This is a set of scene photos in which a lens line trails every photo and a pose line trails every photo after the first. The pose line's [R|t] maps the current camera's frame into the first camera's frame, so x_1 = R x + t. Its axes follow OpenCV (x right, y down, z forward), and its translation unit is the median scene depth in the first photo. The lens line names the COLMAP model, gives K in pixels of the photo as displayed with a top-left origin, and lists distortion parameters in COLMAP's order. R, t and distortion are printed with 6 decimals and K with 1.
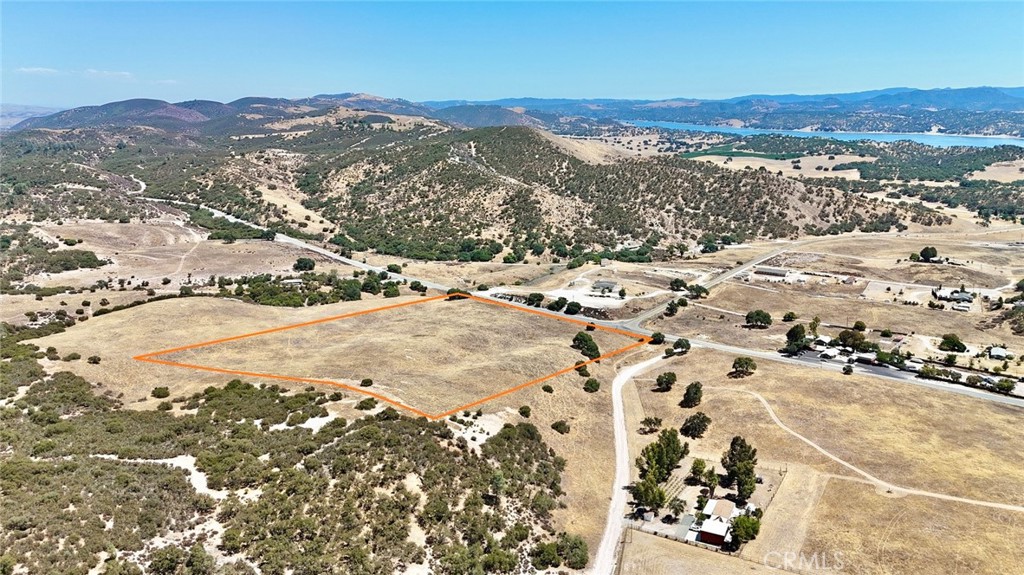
lens RADIAL K [[745.1, 0, 508.1], [0, 745.1, 281.7], [0, 0, 1]] dist [0.047908, -0.042861]
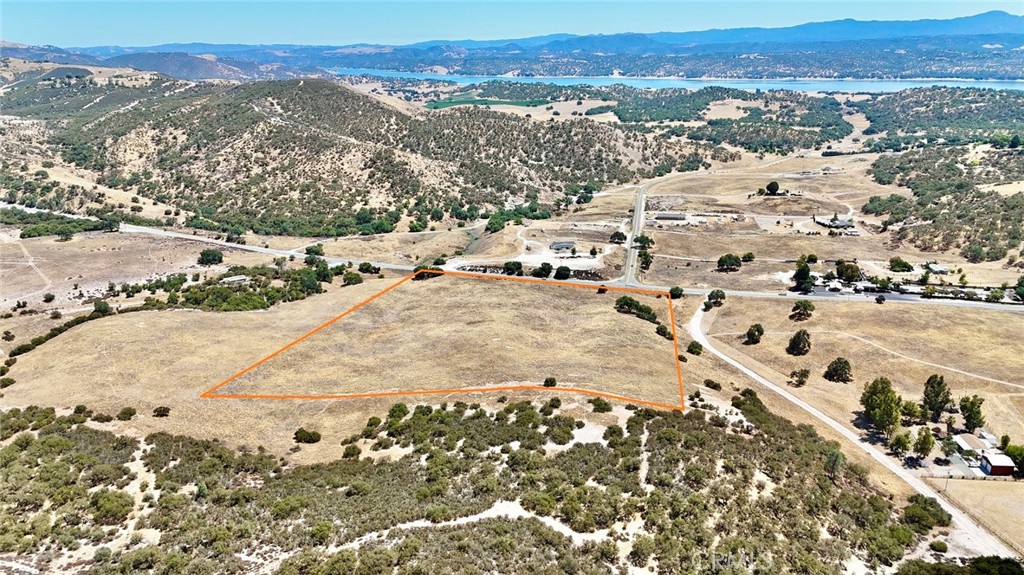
lens RADIAL K [[745.1, 0, 513.2], [0, 745.1, 295.3], [0, 0, 1]] dist [0.047908, -0.042861]
pose [[0.925382, -0.127412, 0.356979, -0.171536], [0.097505, 0.990134, 0.100639, -0.021069], [-0.366280, -0.058322, 0.928675, 0.056065]]
